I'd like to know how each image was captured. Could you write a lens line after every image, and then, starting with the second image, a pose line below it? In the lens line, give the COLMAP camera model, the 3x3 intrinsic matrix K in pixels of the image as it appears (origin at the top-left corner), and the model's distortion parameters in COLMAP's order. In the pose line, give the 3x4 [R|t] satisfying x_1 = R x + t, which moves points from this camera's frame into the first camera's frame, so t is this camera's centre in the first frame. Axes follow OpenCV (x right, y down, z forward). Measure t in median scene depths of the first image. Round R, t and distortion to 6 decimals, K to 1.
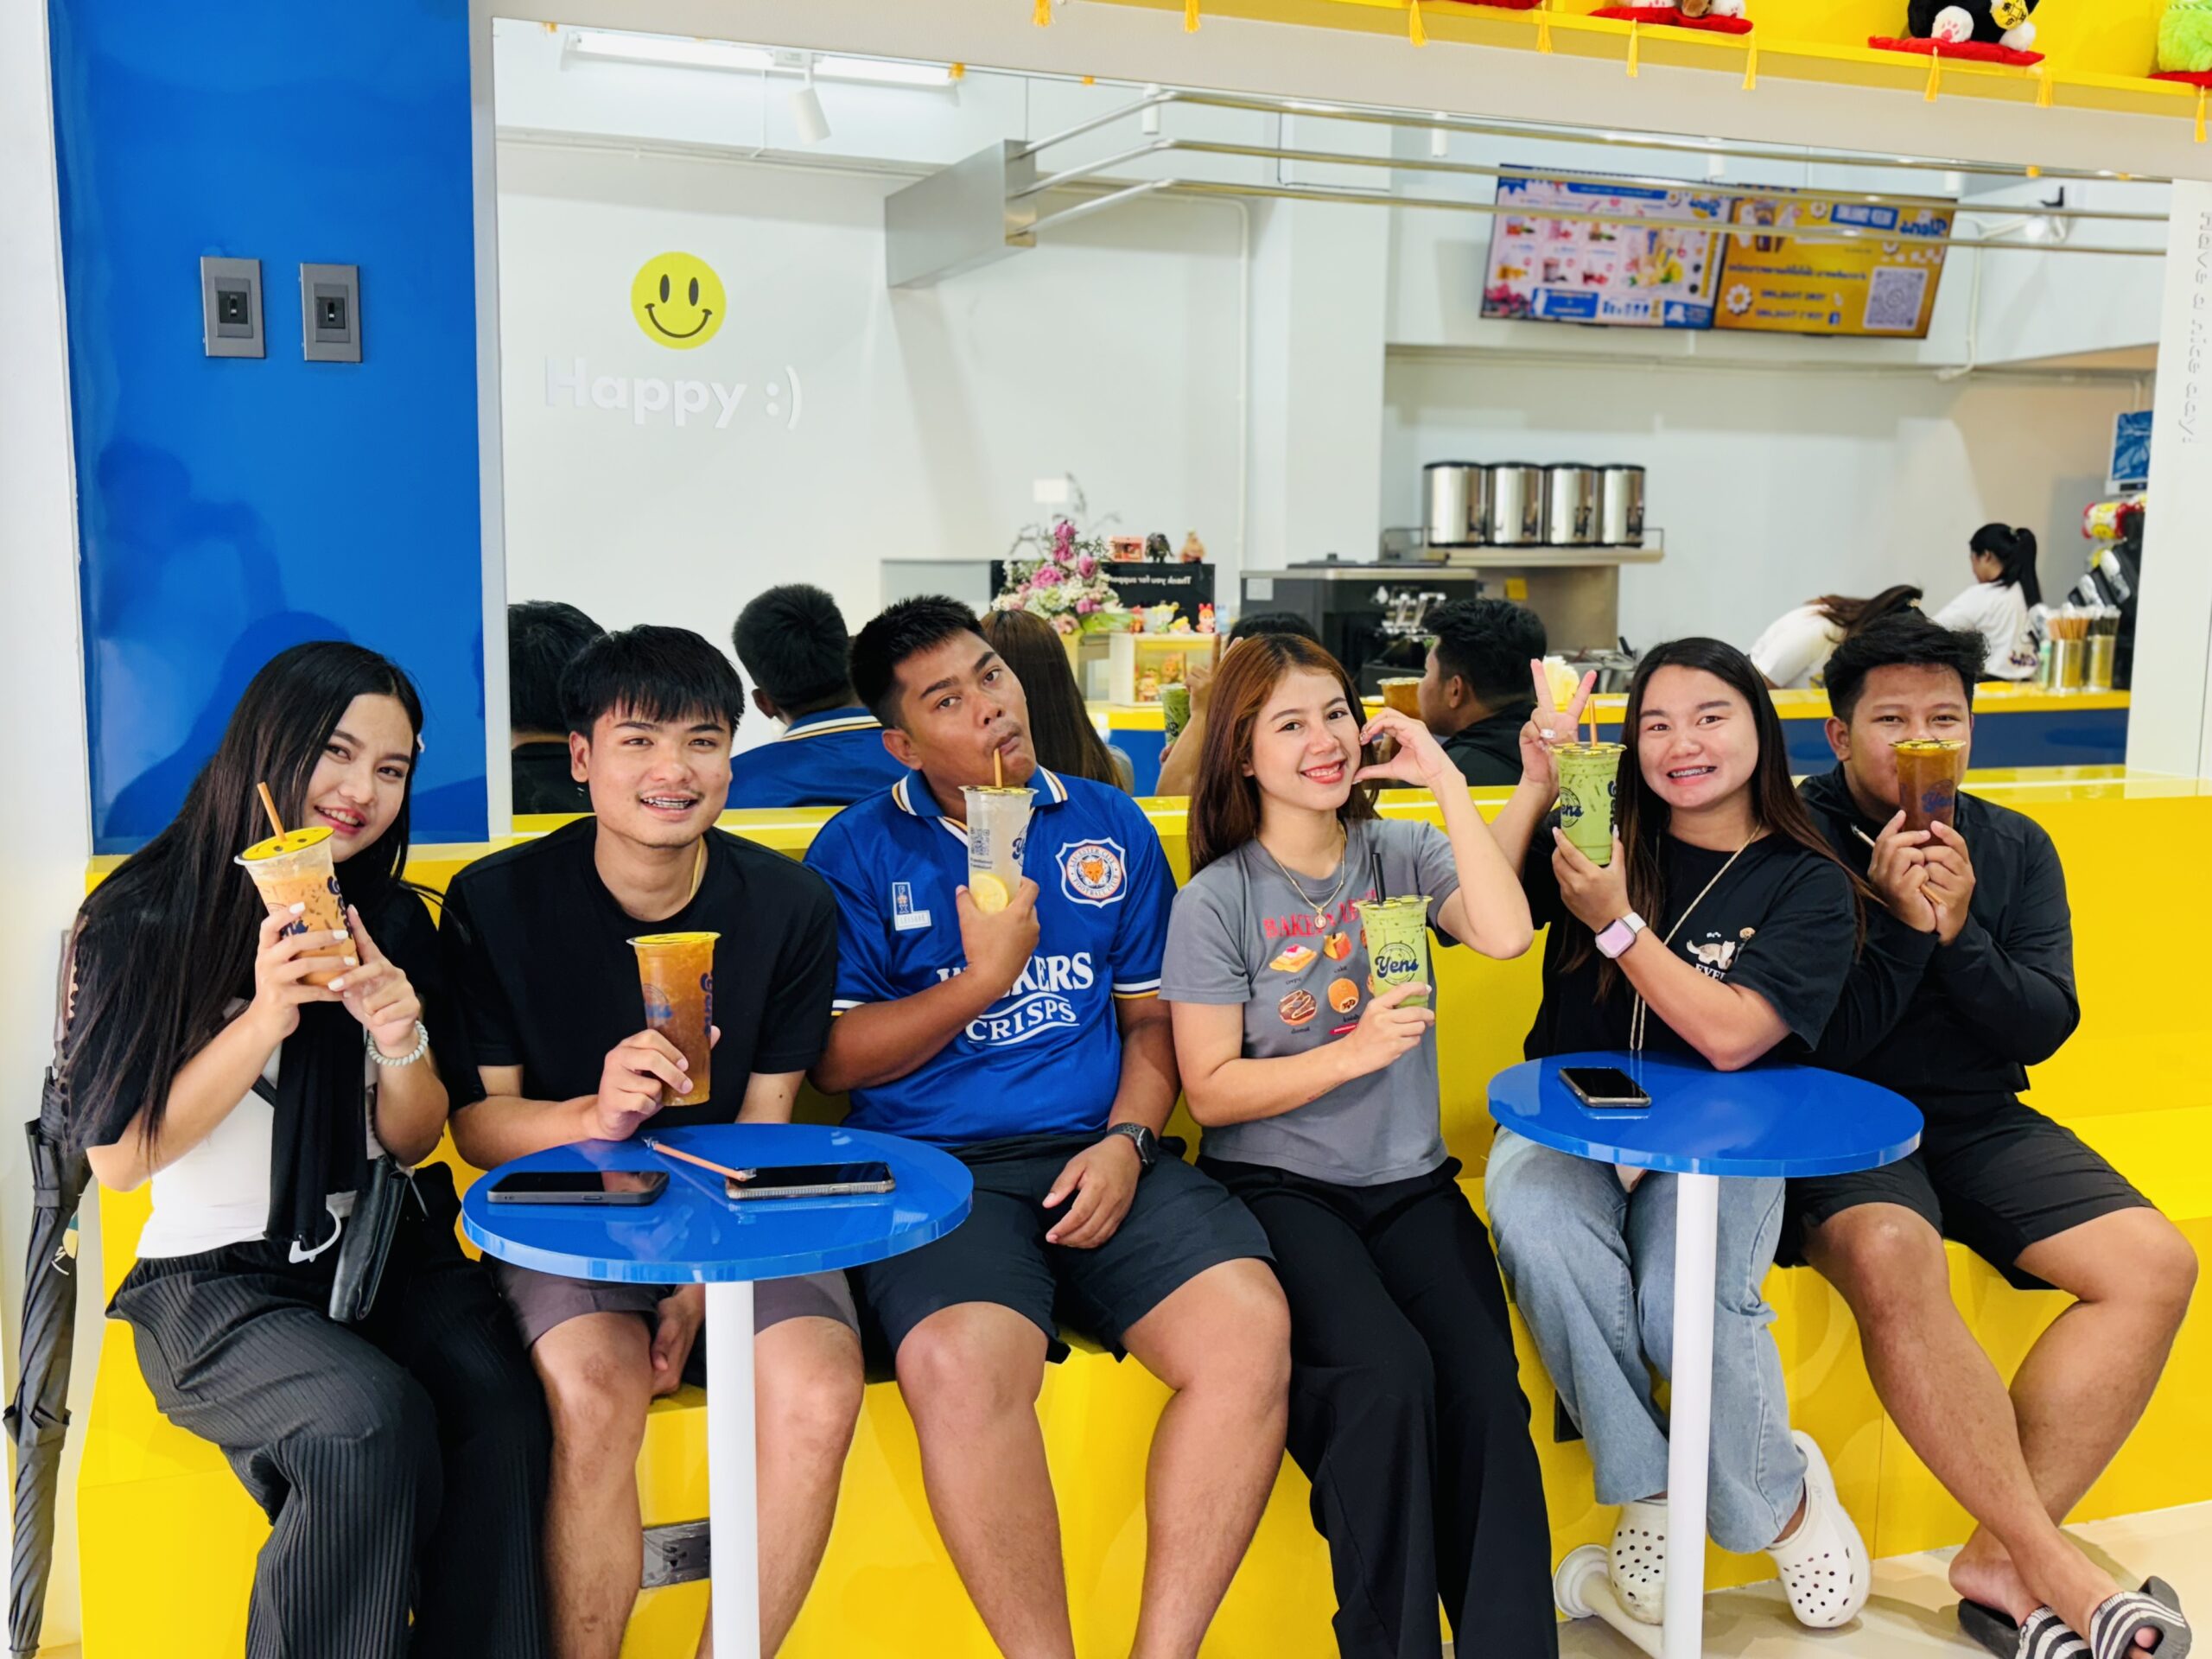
lens RADIAL K [[2321.7, 0, 1120.0], [0, 2321.7, 822.4], [0, 0, 1]] dist [0.006908, 0.000000]
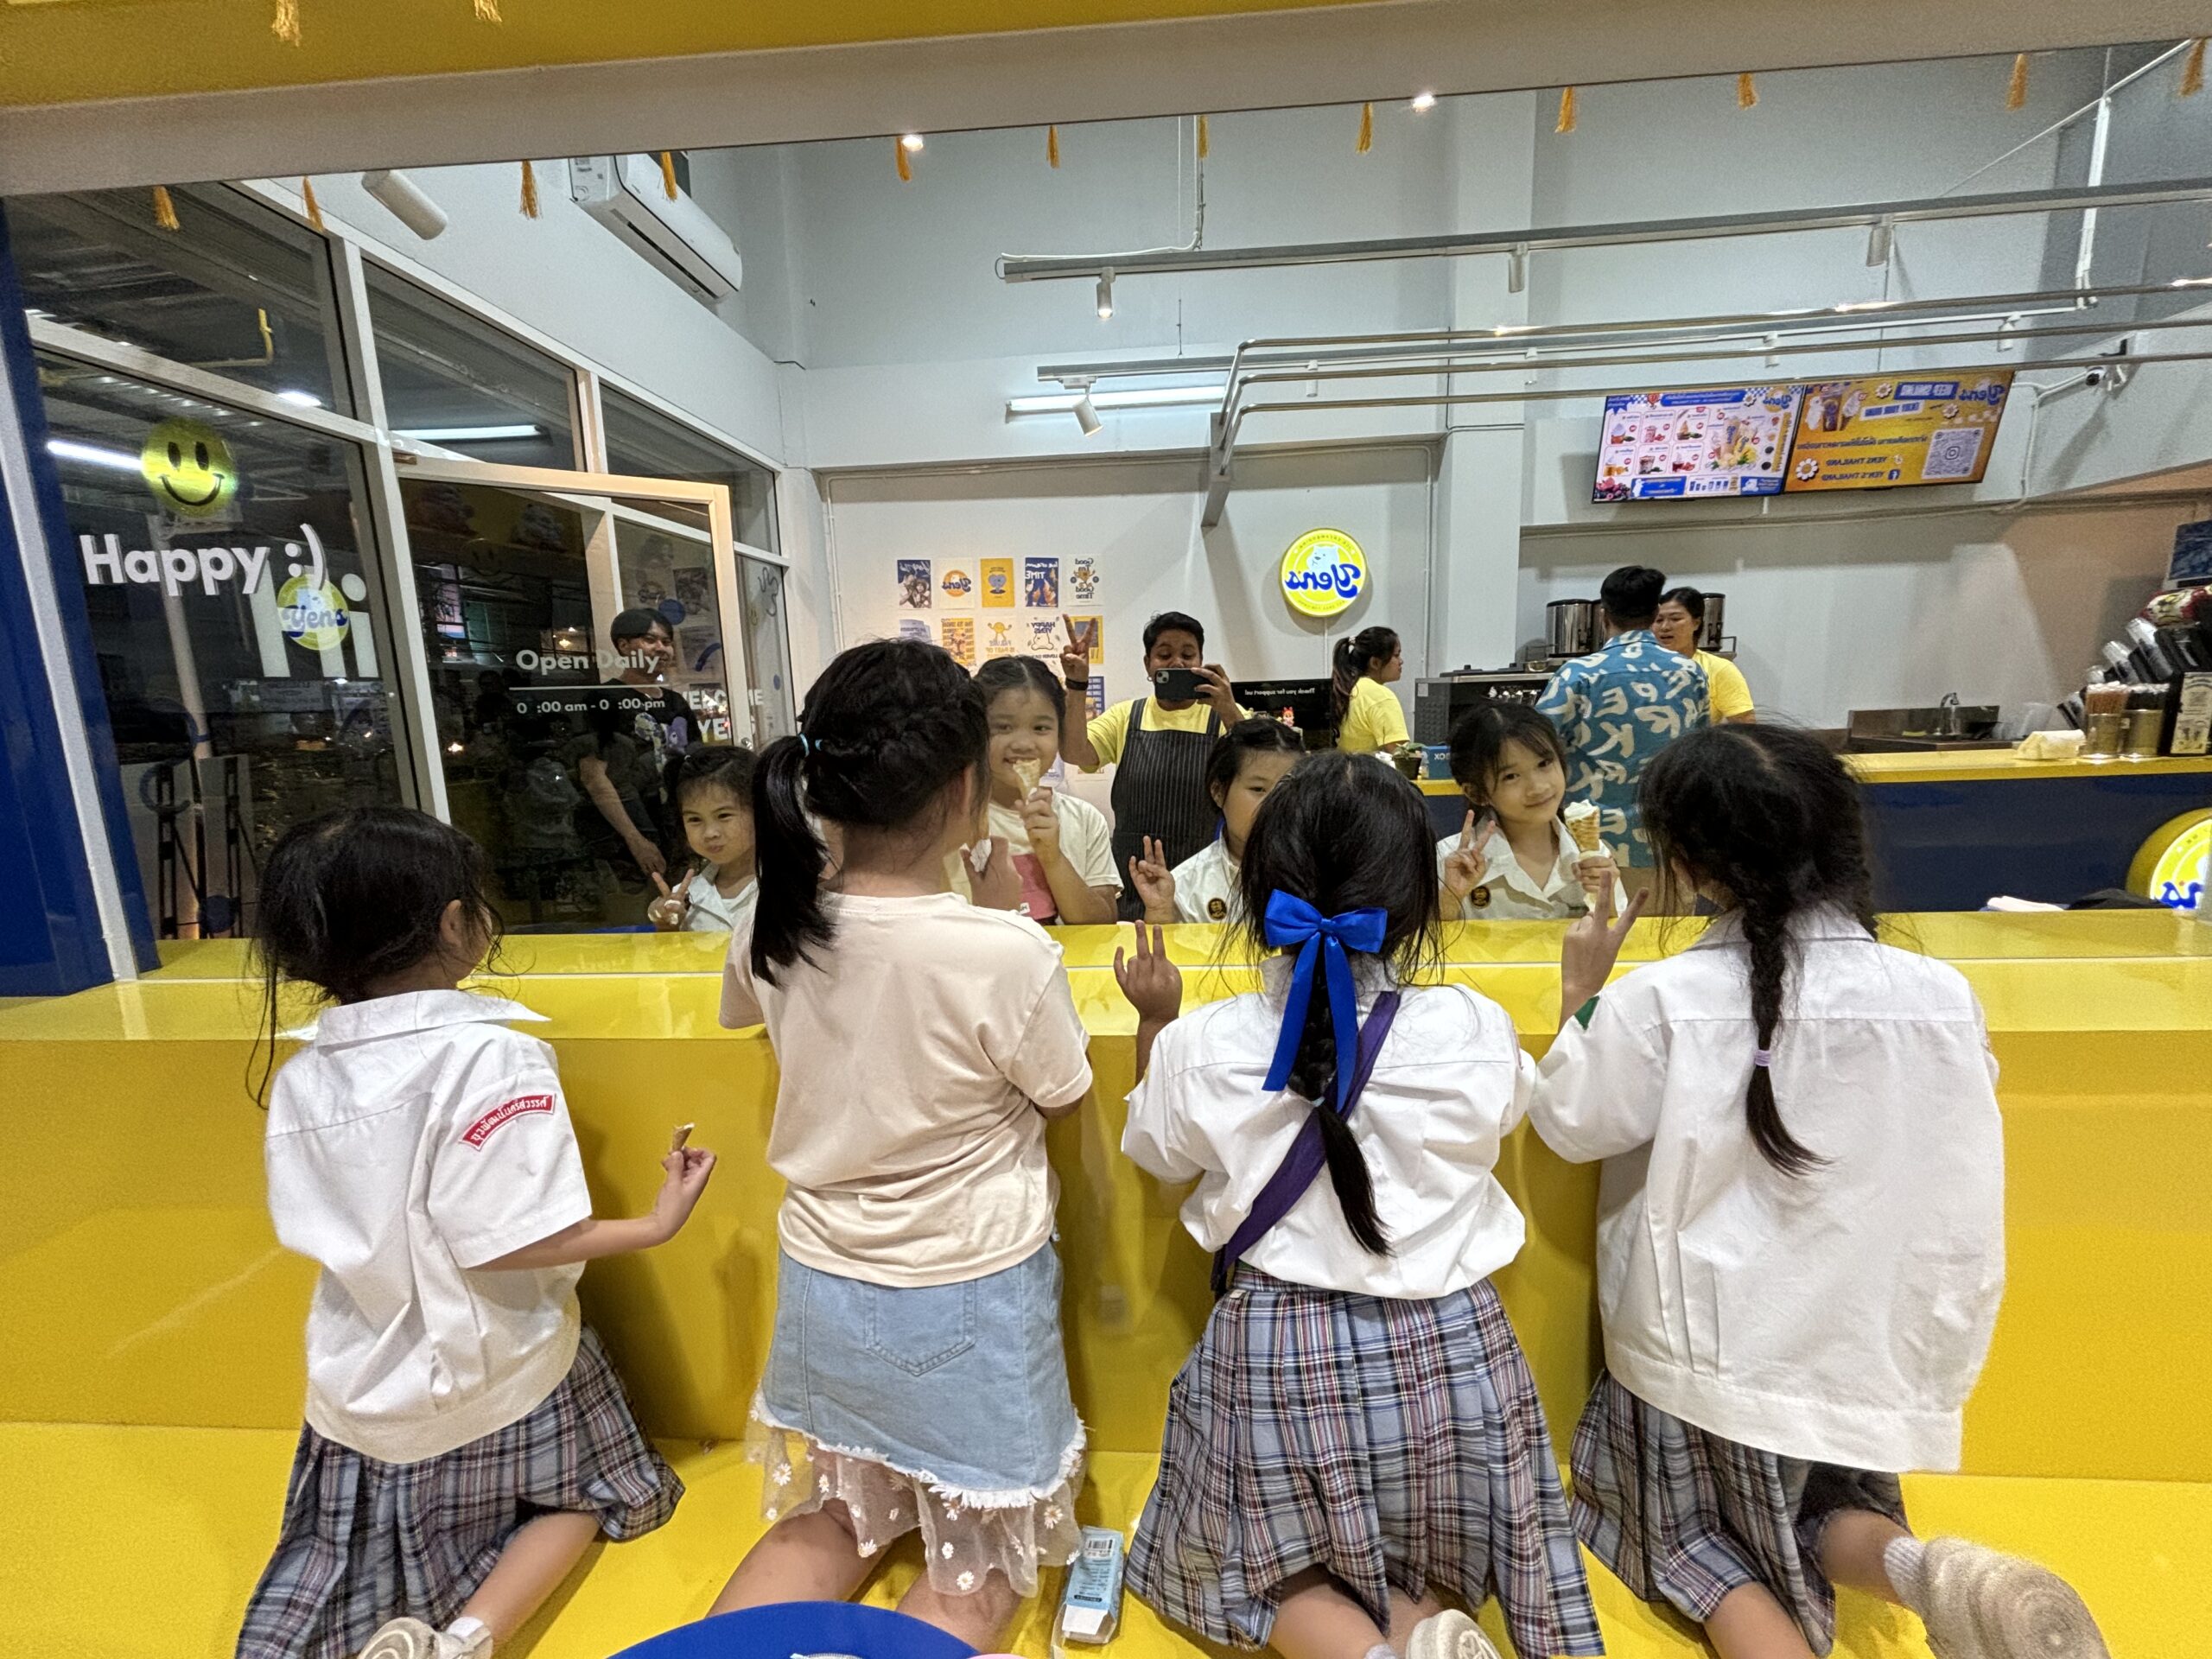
lens RADIAL K [[878.0, 0, 1128.3], [0, 878.0, 831.7], [0, 0, 1]] dist [-0.004339, -0.000412]
pose [[0.897241, 0.036975, -0.439991, 0.141418], [-0.008261, 0.997719, 0.066999, -0.039052], [0.441465, -0.056479, 0.895499, 0.338386]]
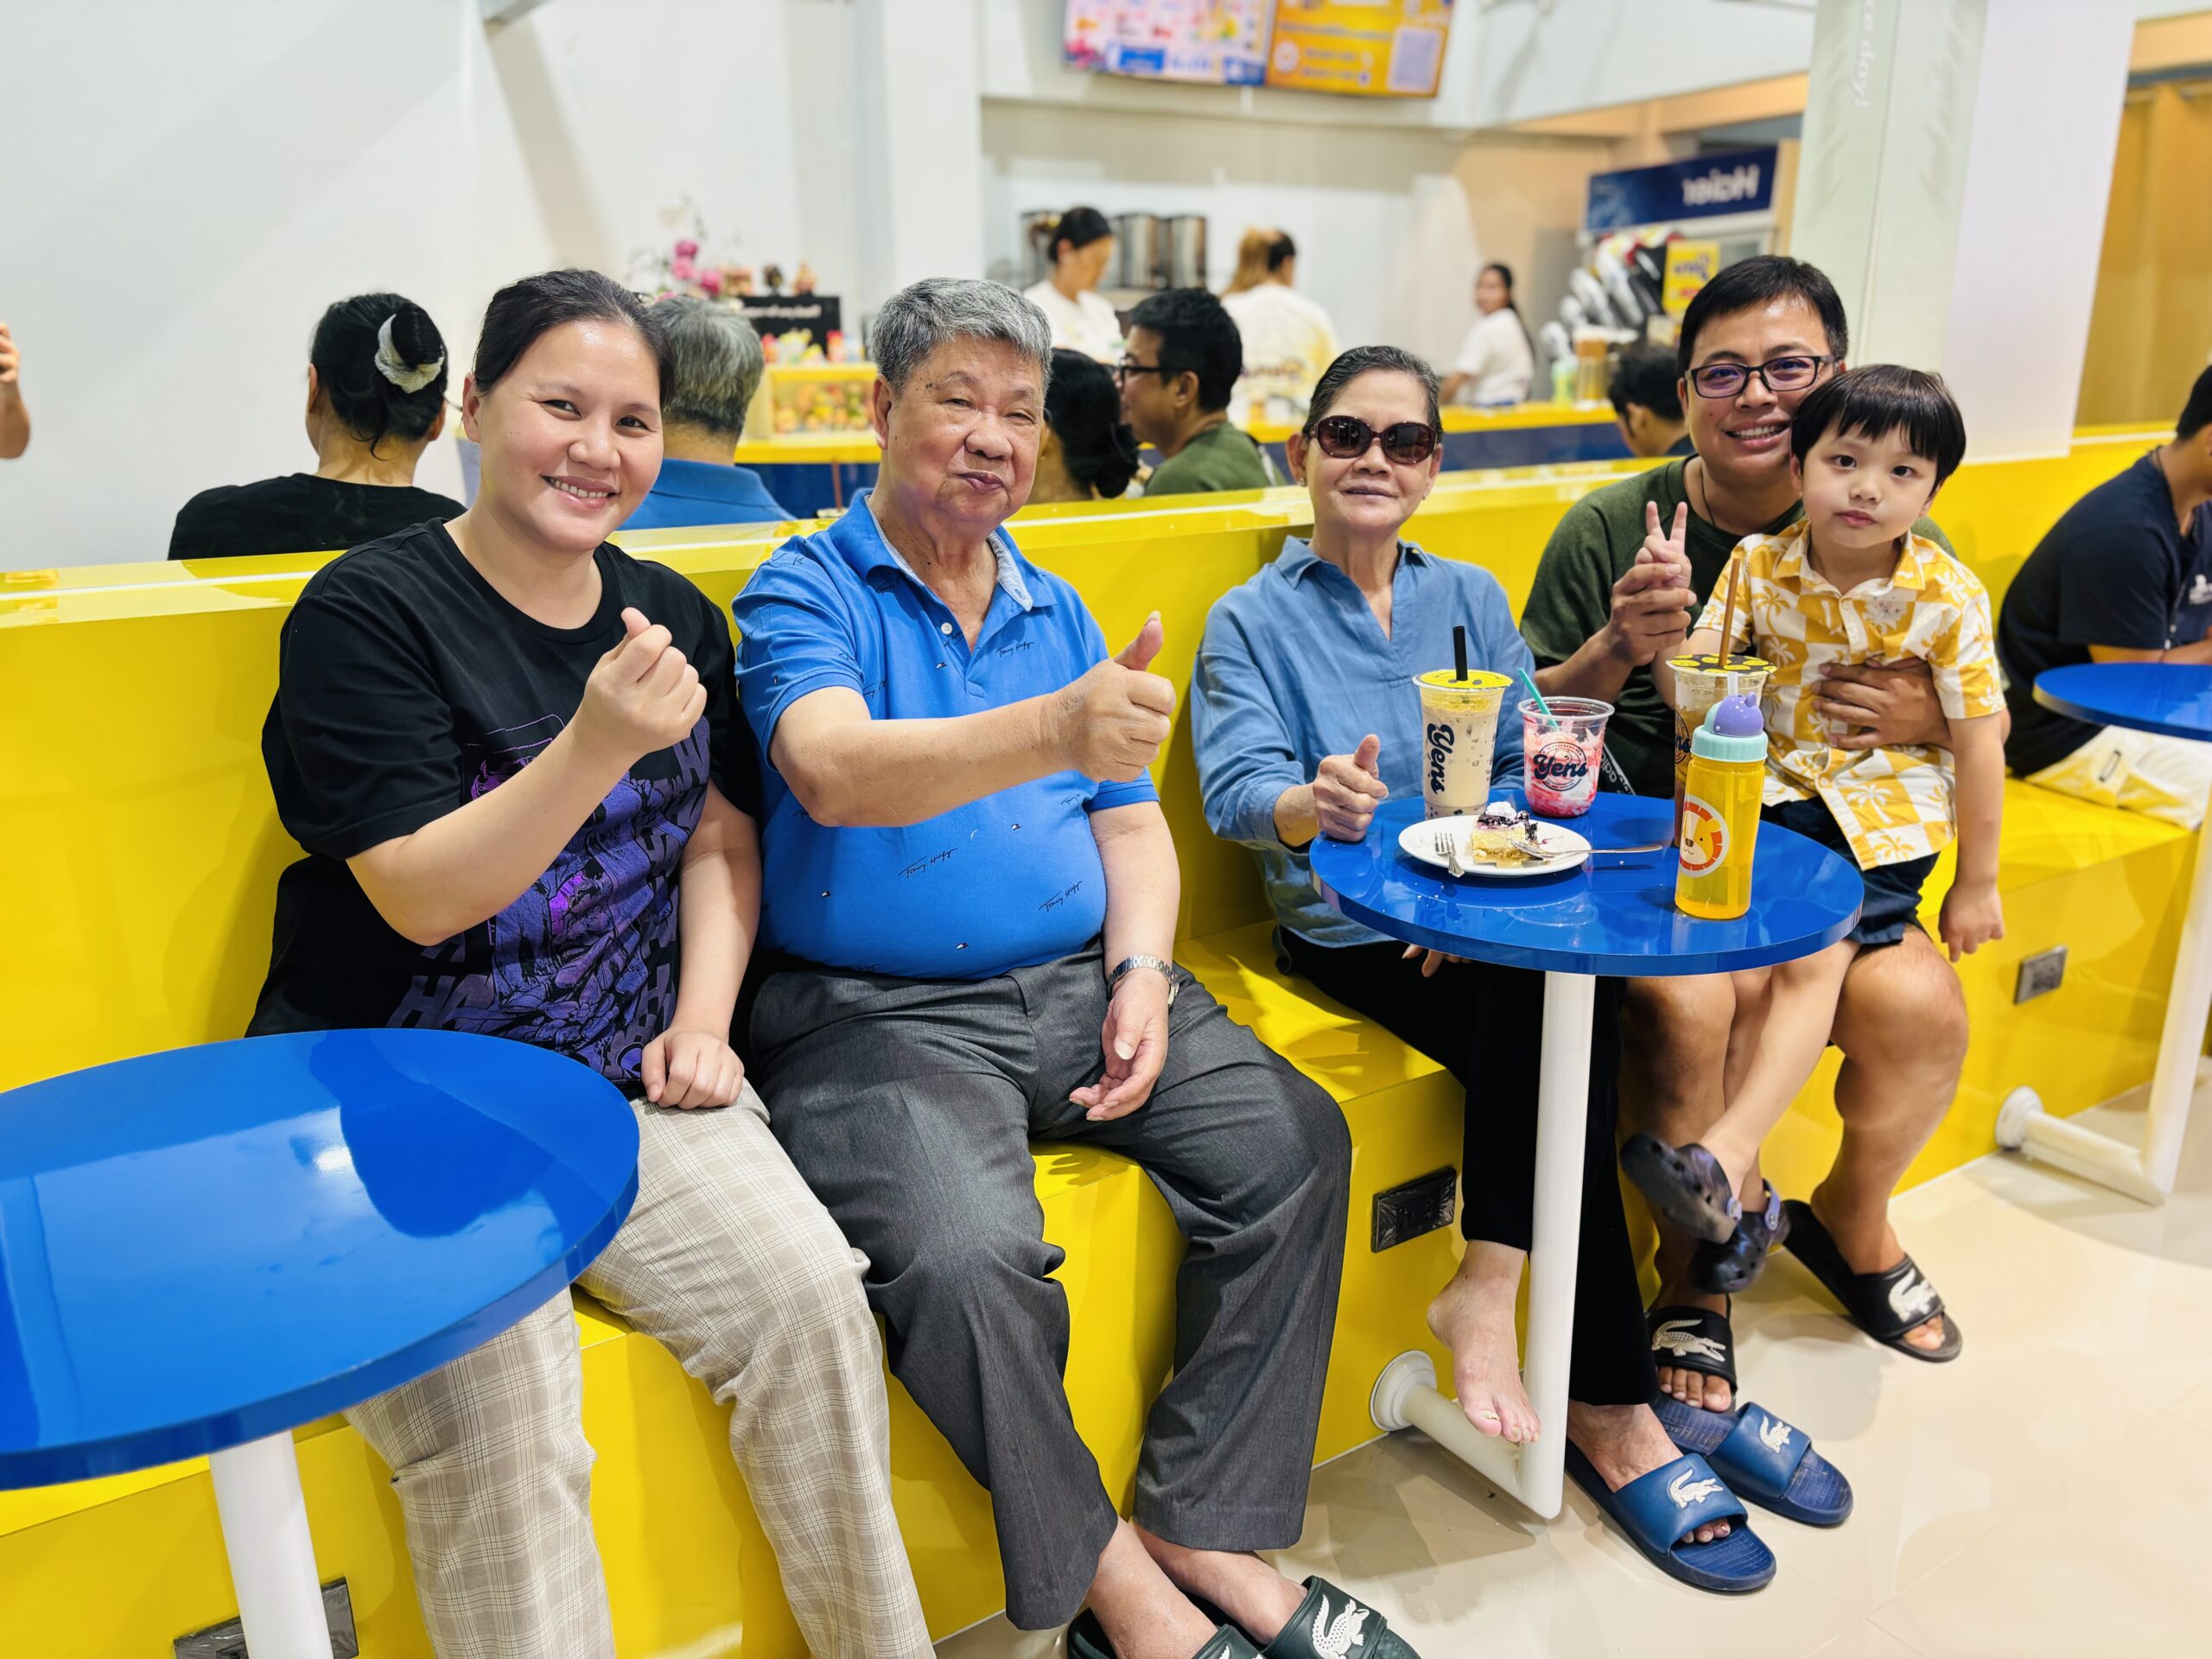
lens RADIAL K [[1646.5, 0, 1101.6], [0, 1646.5, 876.6], [0, 0, 1]] dist [0.060862, -0.022339]
pose [[0.979880, -0.073484, 0.185569, 0.000714], [0.034646, 0.978266, 0.204441, -0.006834], [-0.196559, -0.193898, 0.961128, 0.170881]]
